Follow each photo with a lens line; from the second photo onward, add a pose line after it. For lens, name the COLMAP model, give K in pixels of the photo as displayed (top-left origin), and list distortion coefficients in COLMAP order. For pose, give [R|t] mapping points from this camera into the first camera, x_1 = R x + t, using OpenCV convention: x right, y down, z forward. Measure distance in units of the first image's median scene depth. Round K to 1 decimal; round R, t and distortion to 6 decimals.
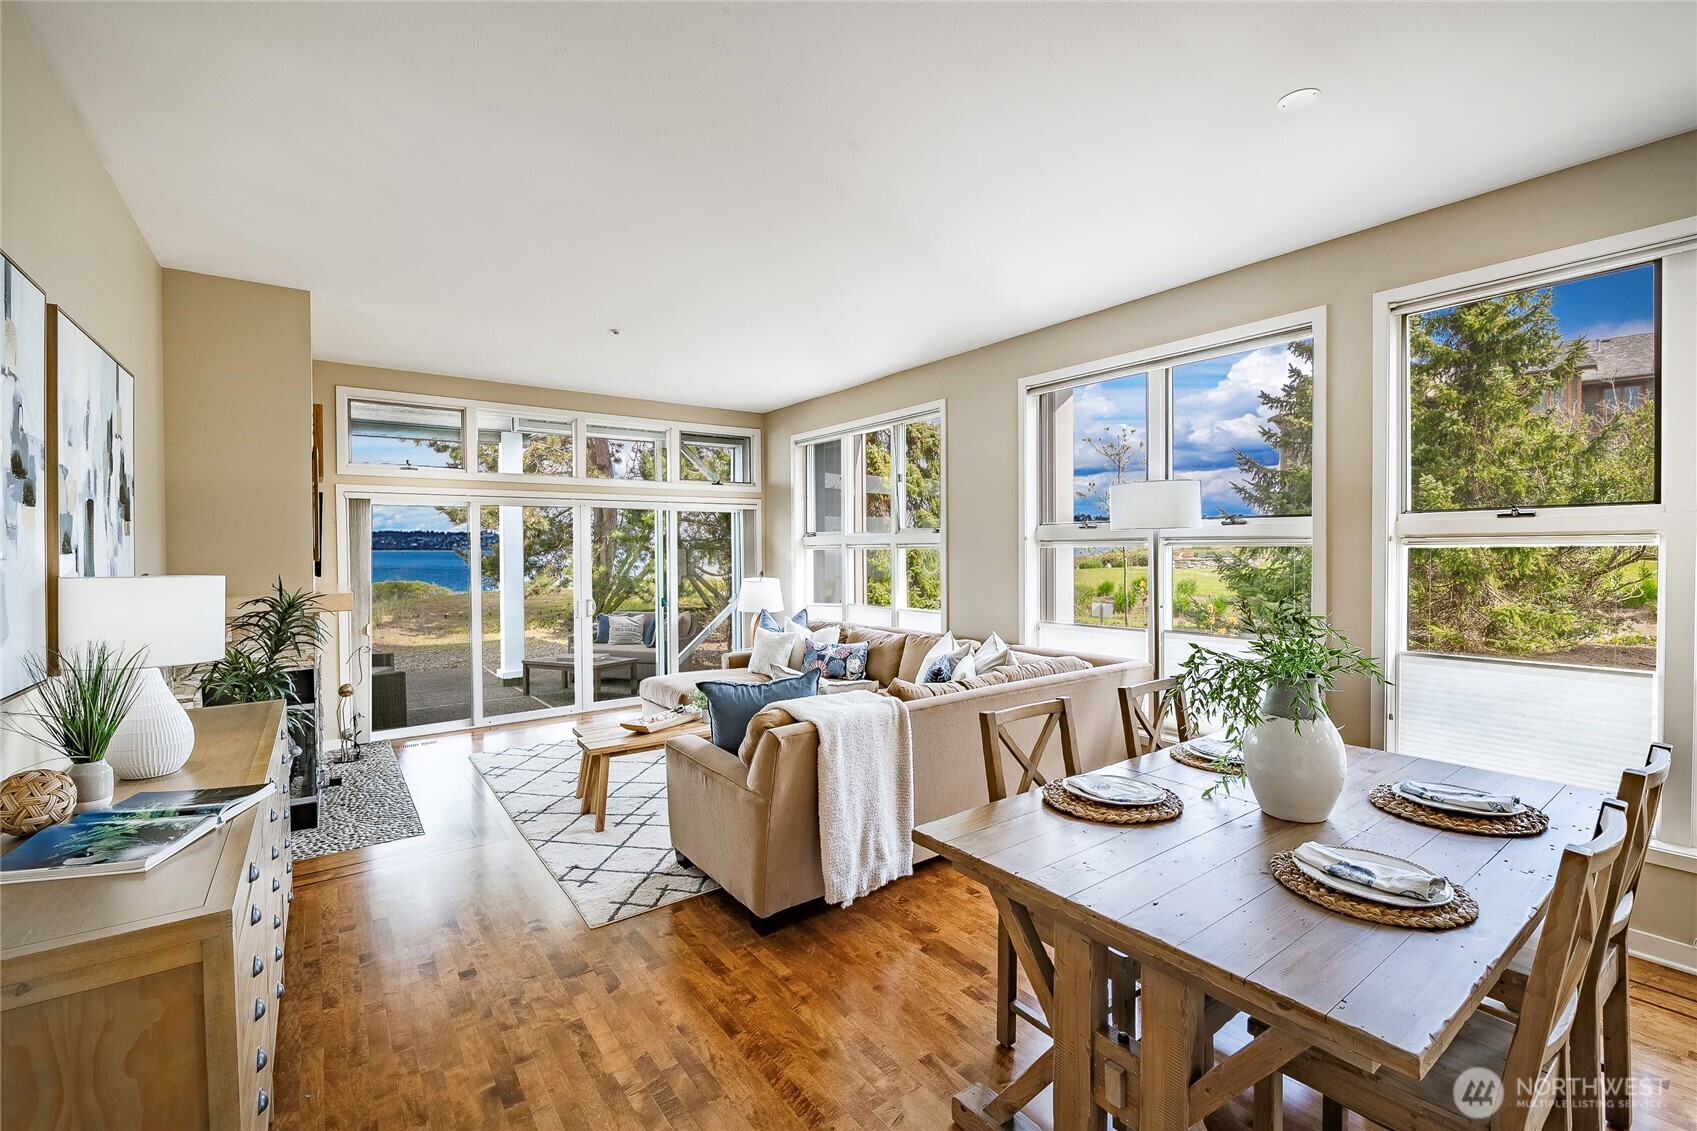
lens RADIAL K [[721.1, 0, 851.0], [0, 721.1, 562.7], [0, 0, 1]] dist [-0.003902, -0.000349]
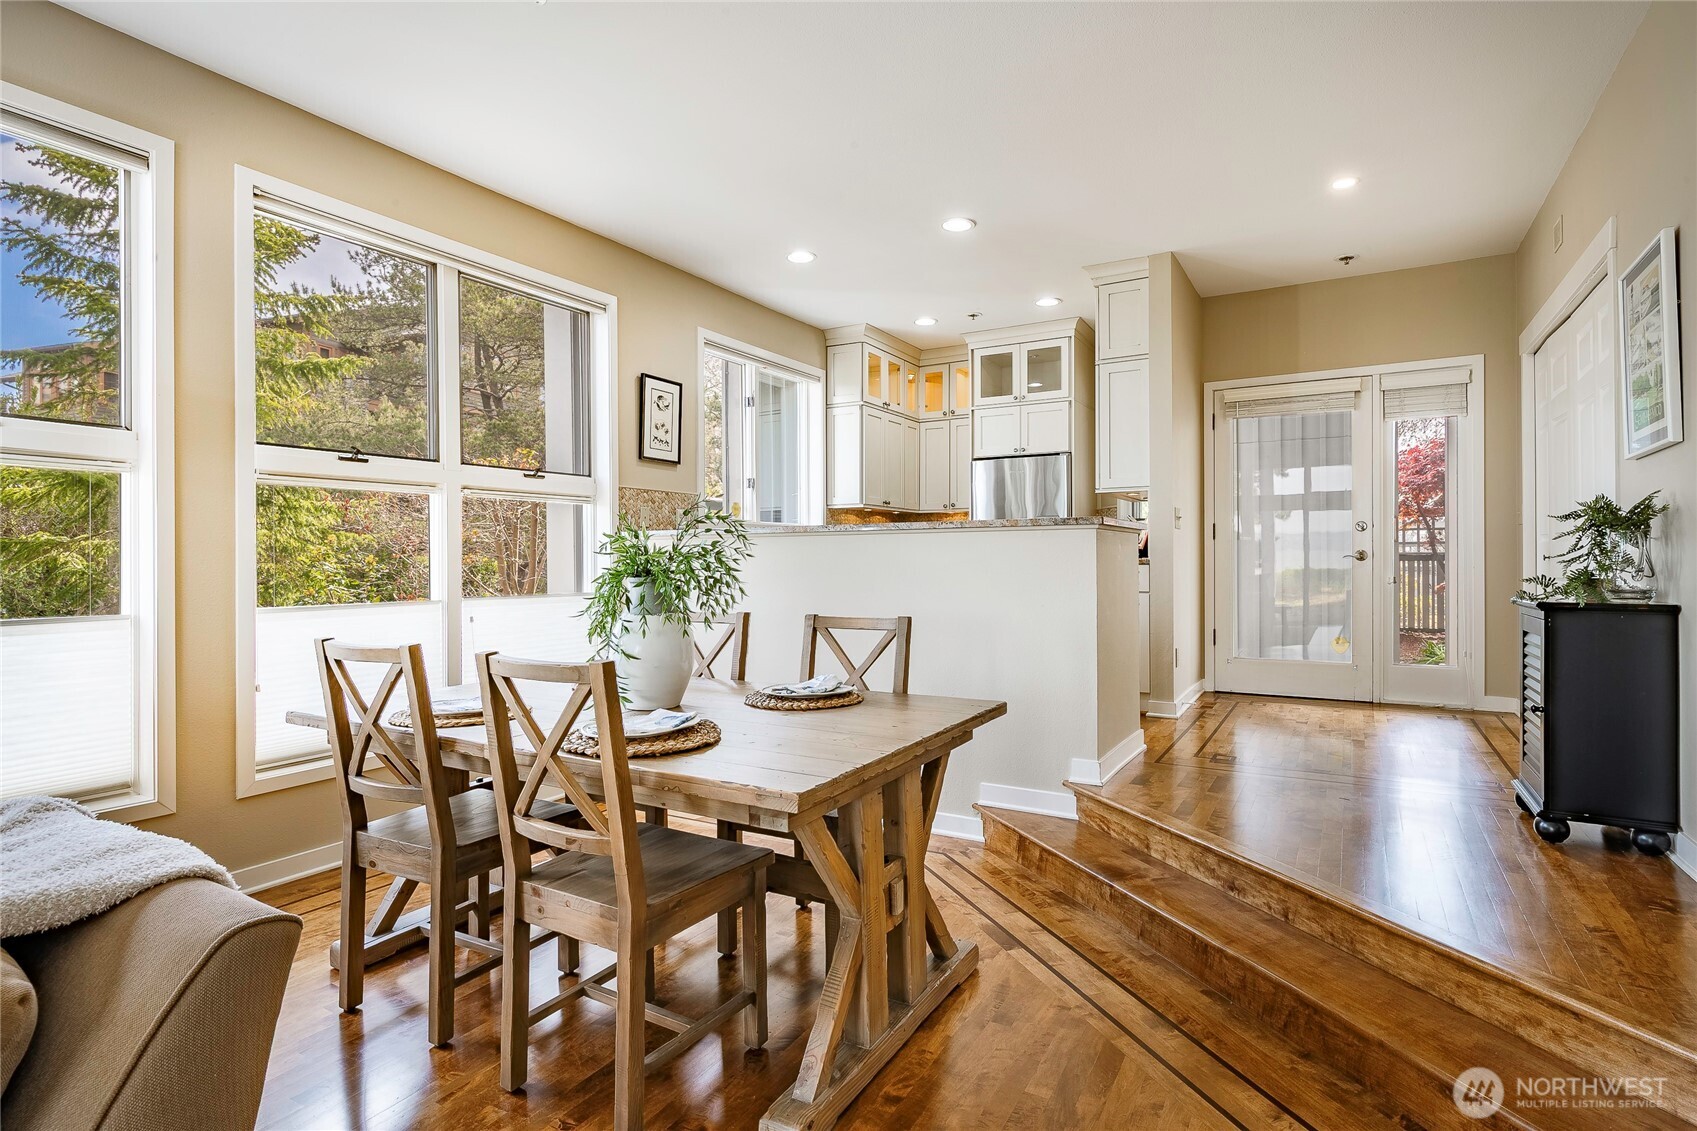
lens RADIAL K [[848.8, 0, 853.7], [0, 848.8, 556.9], [0, 0, 1]] dist [0.000367, 0.000970]
pose [[-0.390303, 0.012392, 0.920603, -0.219779], [0.027560, 0.999619, -0.001771, 0.045082], [-0.920274, 0.024681, -0.390496, 0.407807]]
